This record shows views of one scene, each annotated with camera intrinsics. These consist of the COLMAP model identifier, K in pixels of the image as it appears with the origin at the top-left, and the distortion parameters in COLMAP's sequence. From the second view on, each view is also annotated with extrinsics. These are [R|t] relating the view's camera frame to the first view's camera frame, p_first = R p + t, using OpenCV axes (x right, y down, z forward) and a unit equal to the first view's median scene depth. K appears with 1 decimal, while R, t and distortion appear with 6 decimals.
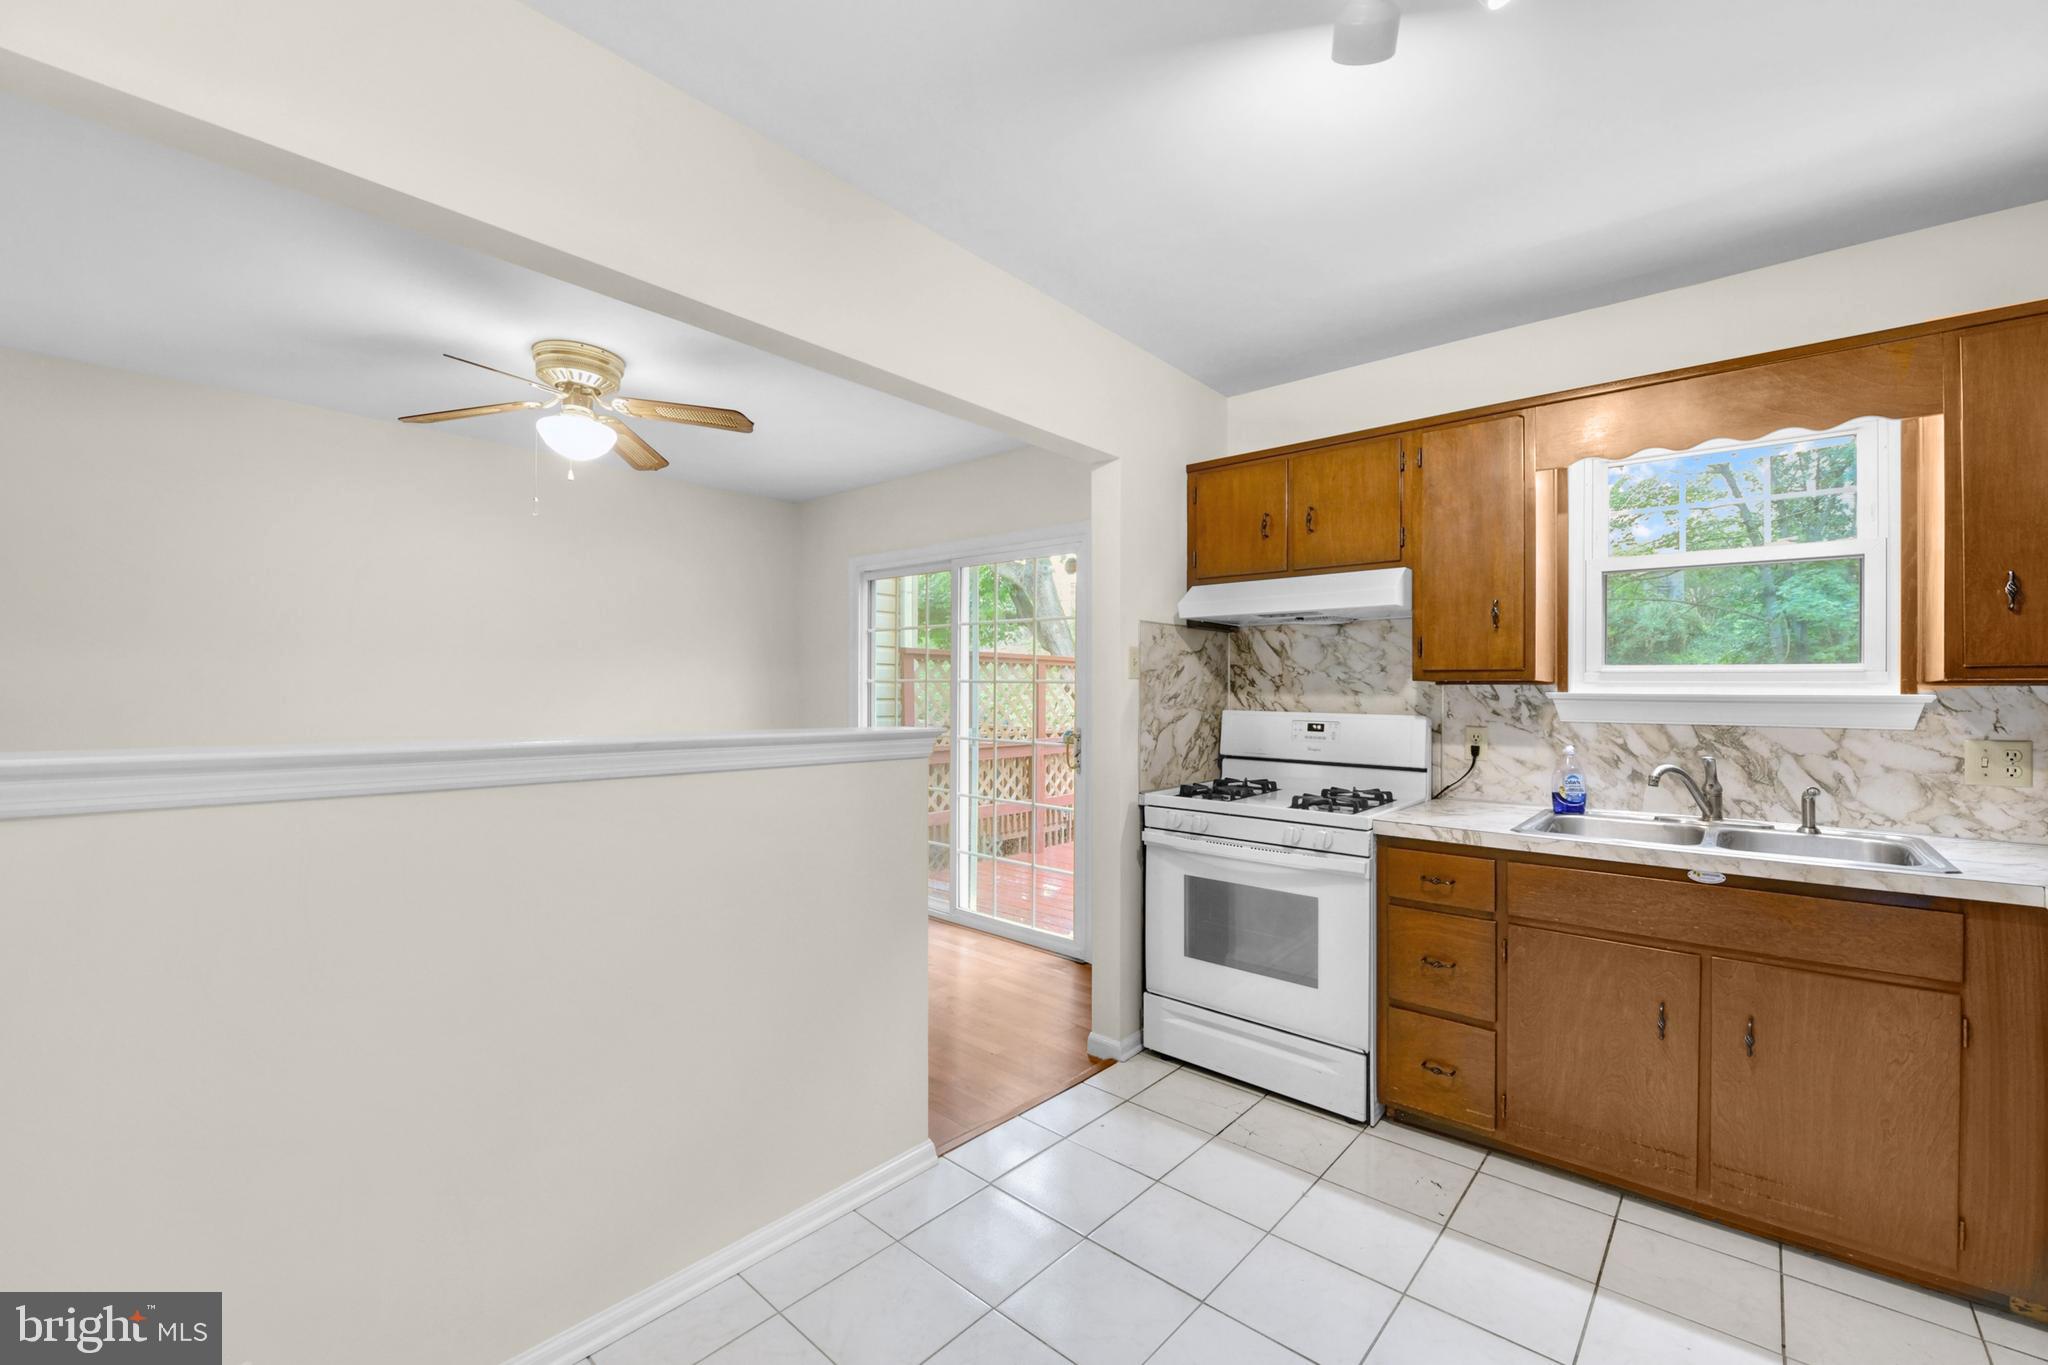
lens RADIAL K [[828.8, 0, 1024.0], [0, 828.8, 682.5], [0, 0, 1]] dist [-0.019354, -0.000866]
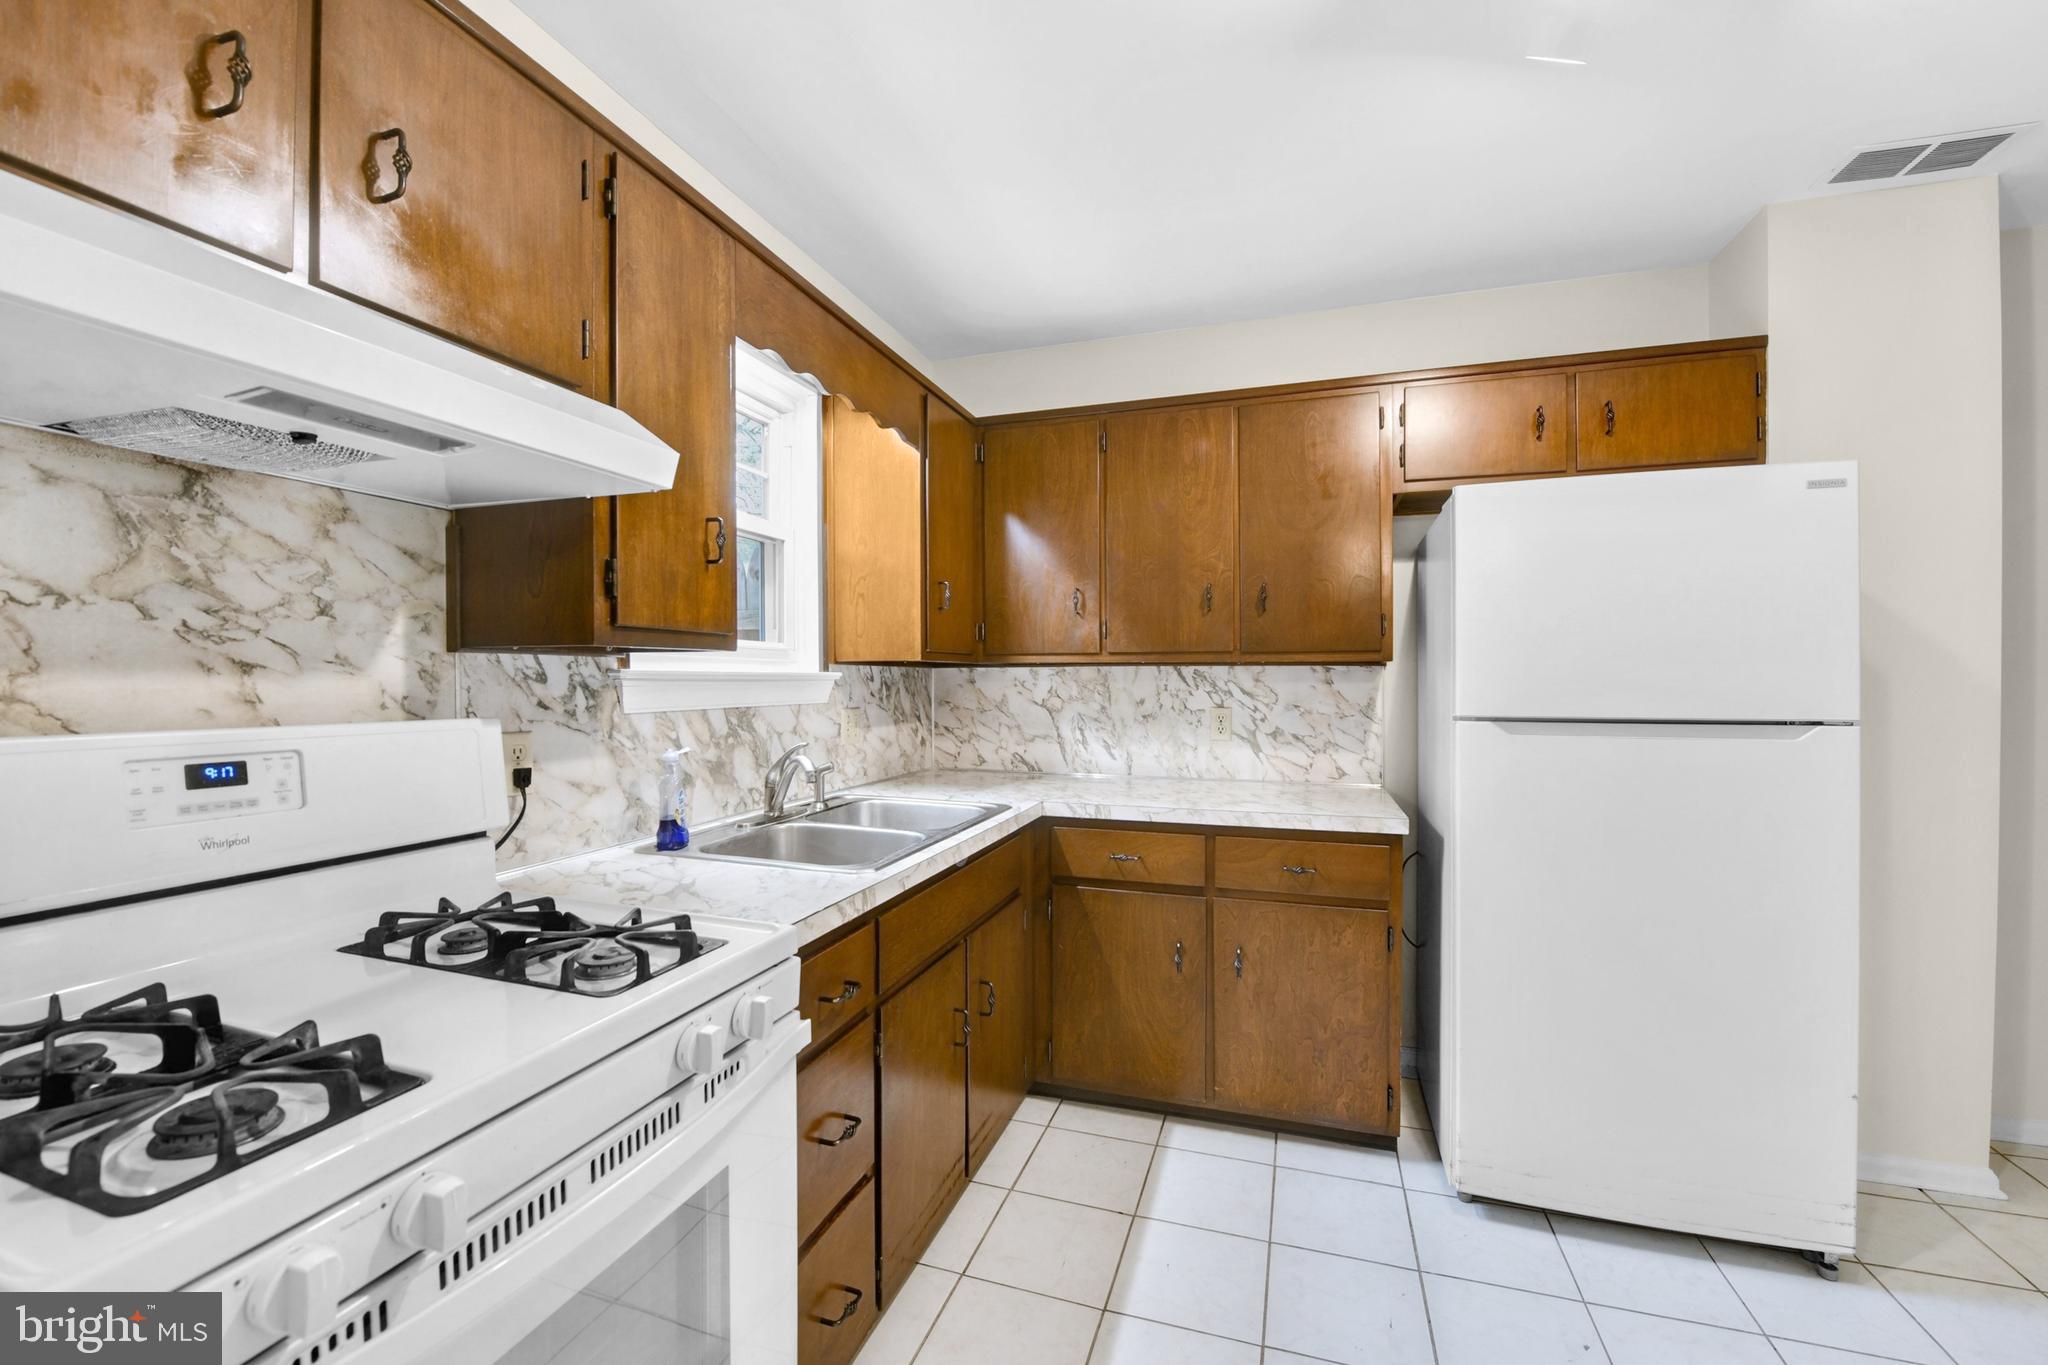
lens RADIAL K [[828.8, 0, 1024.0], [0, 828.8, 682.5], [0, 0, 1]] dist [-0.019354, -0.000866]
pose [[-0.393770, -0.015761, 0.919074, -0.071846], [-0.018055, 0.999793, 0.009409, 0.010444], [-0.919031, -0.012889, -0.393973, 0.929673]]
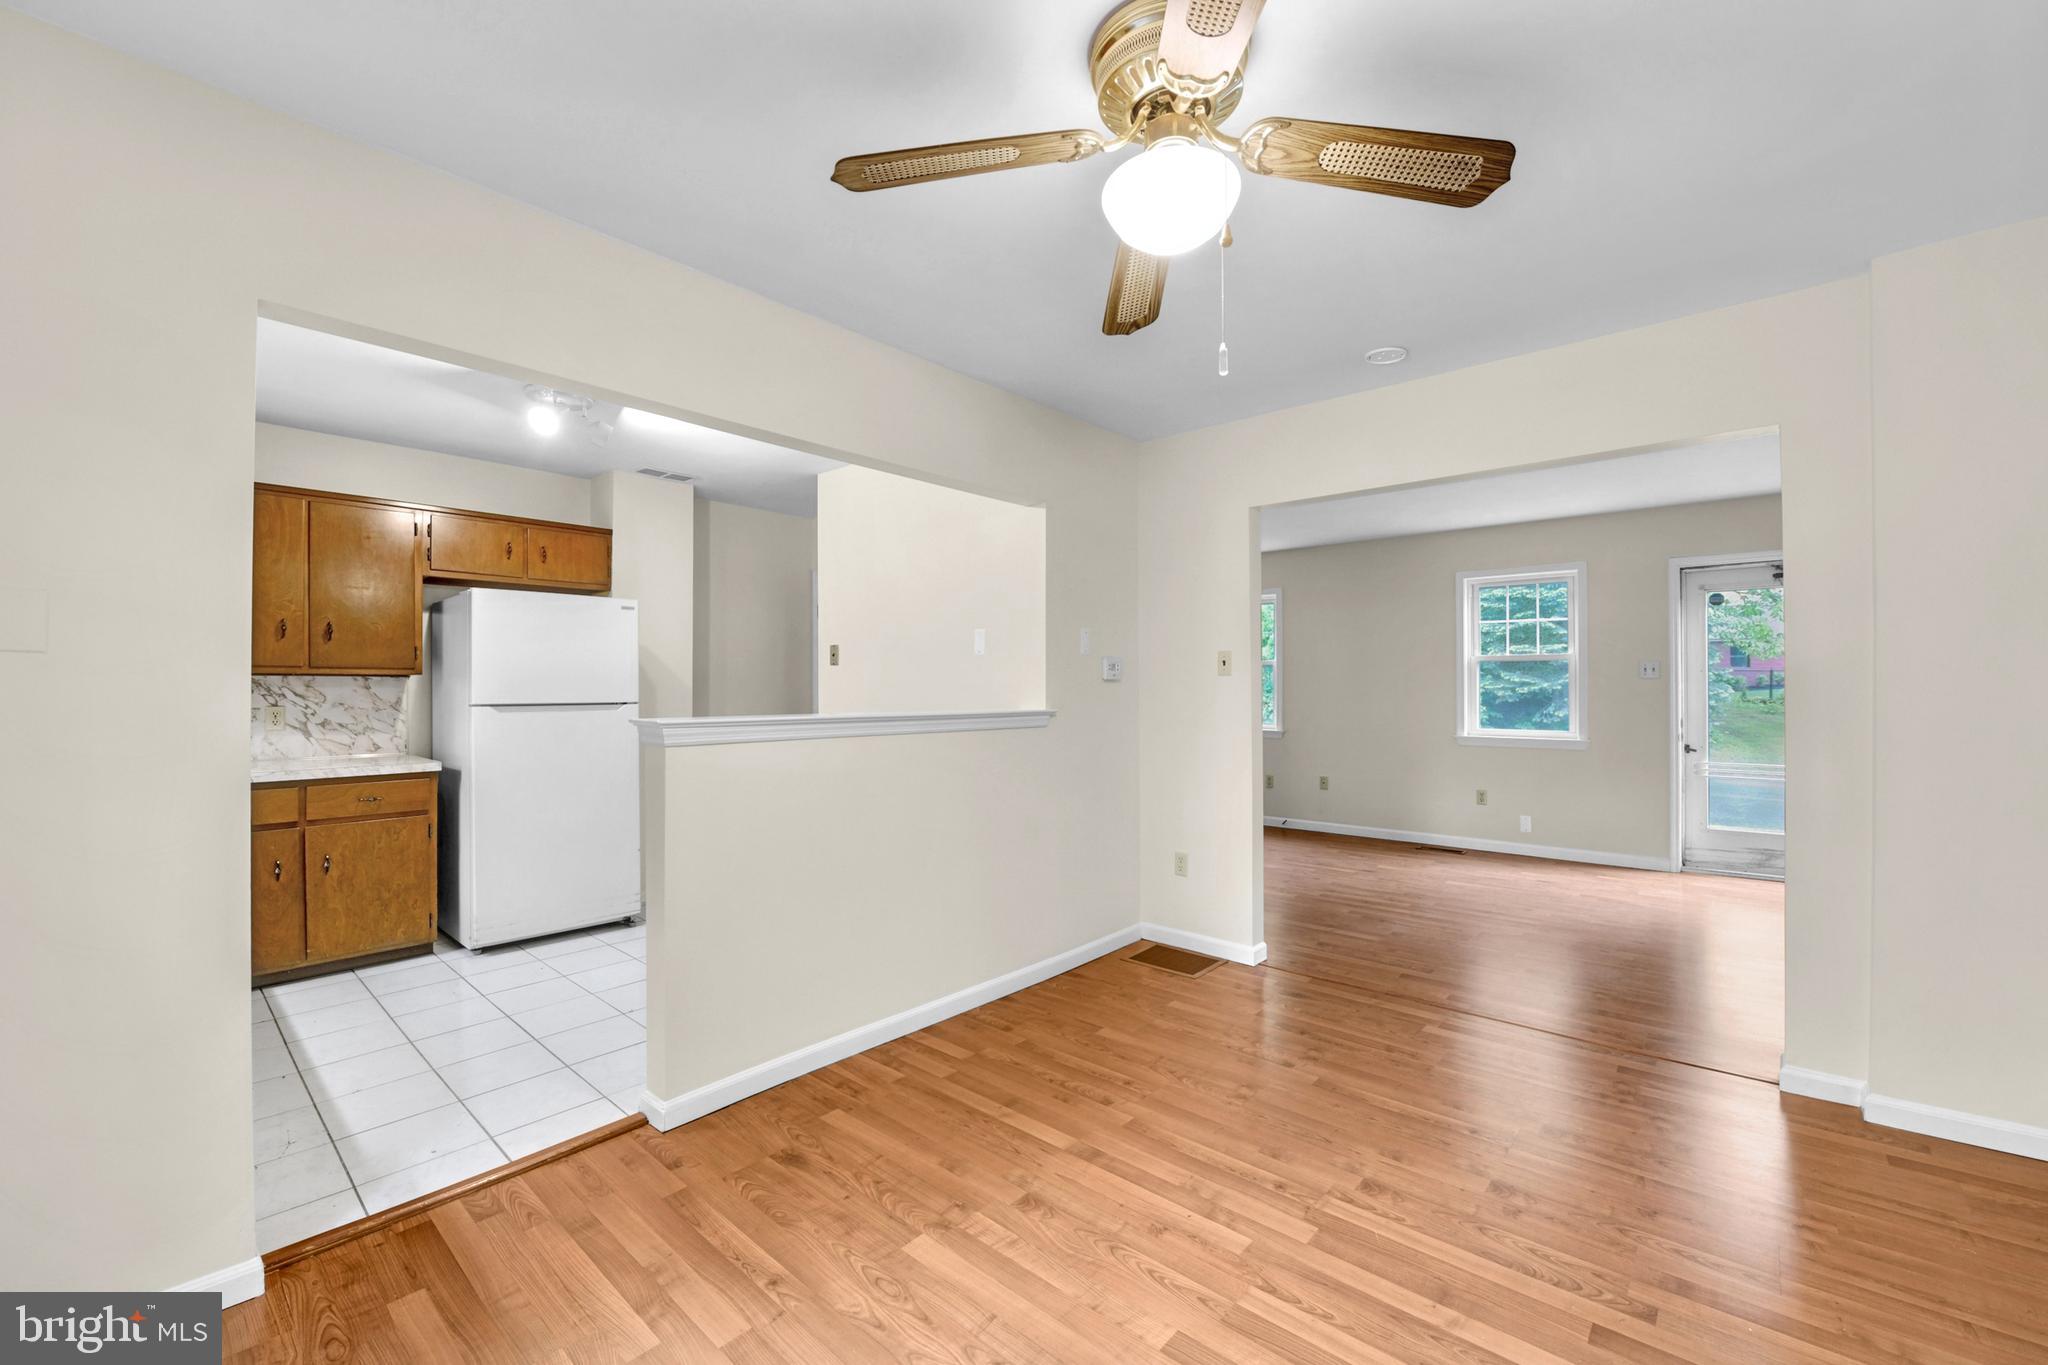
lens RADIAL K [[828.8, 0, 1024.0], [0, 828.8, 682.5], [0, 0, 1]] dist [-0.019354, -0.000866]
pose [[-0.999925, -0.012136, 0.001402, -0.494144], [-0.012163, 0.999697, -0.021392, 0.020966], [-0.001142, -0.021407, -0.999770, 1.683189]]
